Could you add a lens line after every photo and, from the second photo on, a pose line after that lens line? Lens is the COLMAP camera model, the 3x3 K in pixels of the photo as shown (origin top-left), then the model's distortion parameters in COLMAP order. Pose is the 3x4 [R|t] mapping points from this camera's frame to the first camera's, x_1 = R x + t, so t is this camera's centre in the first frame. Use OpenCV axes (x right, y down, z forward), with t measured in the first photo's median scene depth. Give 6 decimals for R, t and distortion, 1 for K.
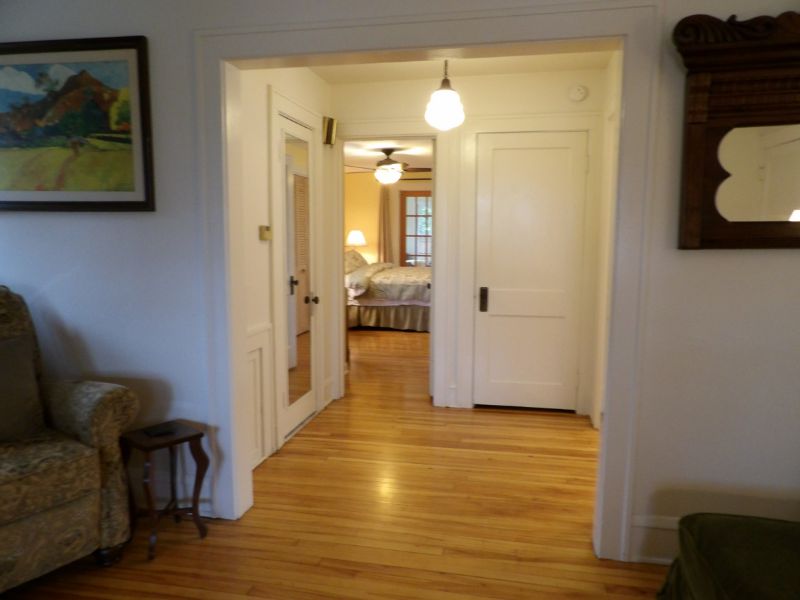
lens RADIAL K [[563.2, 0, 400.0], [0, 563.2, 300.0], [0, 0, 1]] dist [-0.005424, -0.001929]
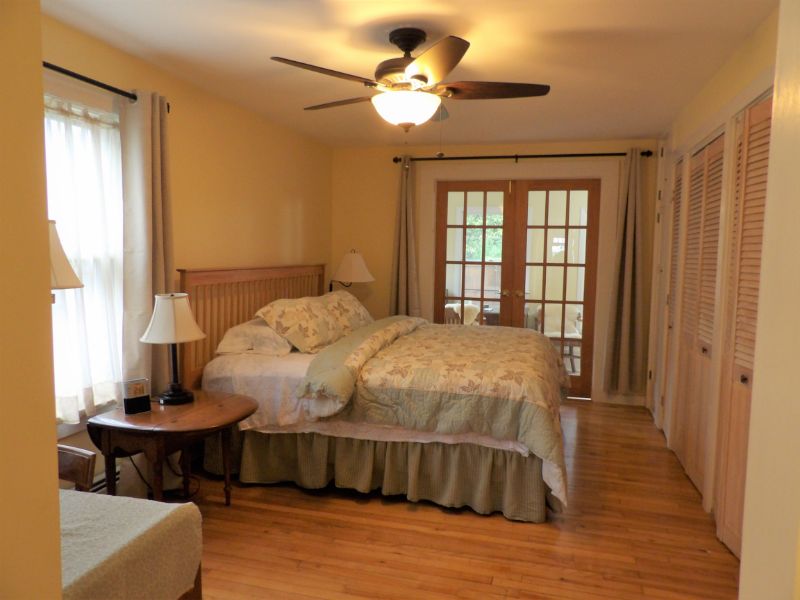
lens RADIAL K [[563.2, 0, 400.0], [0, 563.2, 300.0], [0, 0, 1]] dist [-0.005424, -0.001929]
pose [[0.998099, 0.019136, -0.058577, -0.001230], [-0.021265, 0.999128, -0.035939, -0.075289], [0.057838, 0.037116, 0.997636, 0.602096]]
